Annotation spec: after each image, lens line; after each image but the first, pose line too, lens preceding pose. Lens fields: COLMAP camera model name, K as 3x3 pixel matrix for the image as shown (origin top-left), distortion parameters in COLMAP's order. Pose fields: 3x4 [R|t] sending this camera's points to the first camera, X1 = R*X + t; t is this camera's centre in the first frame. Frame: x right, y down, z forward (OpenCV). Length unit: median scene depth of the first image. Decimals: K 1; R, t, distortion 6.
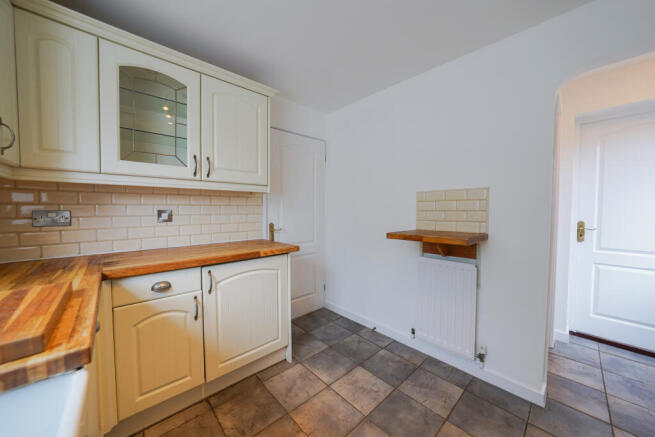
lens RADIAL K [[226.2, 0, 326.4], [0, 226.2, 217.3], [0, 0, 1]] dist [-0.001149, 0.000248]
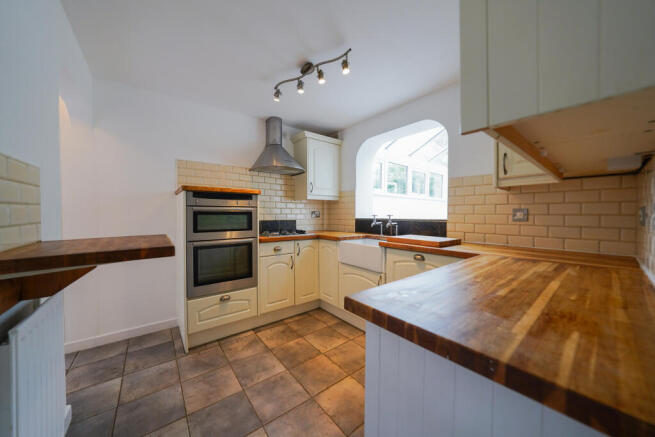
lens RADIAL K [[226.2, 0, 327.9], [0, 226.2, 214.7], [0, 0, 1]] dist [-0.001149, 0.000248]
pose [[-0.996272, -0.009844, 0.085703, -0.163486], [-0.006291, 0.999114, 0.041620, -0.034302], [-0.086037, 0.040925, -0.995451, 1.878510]]
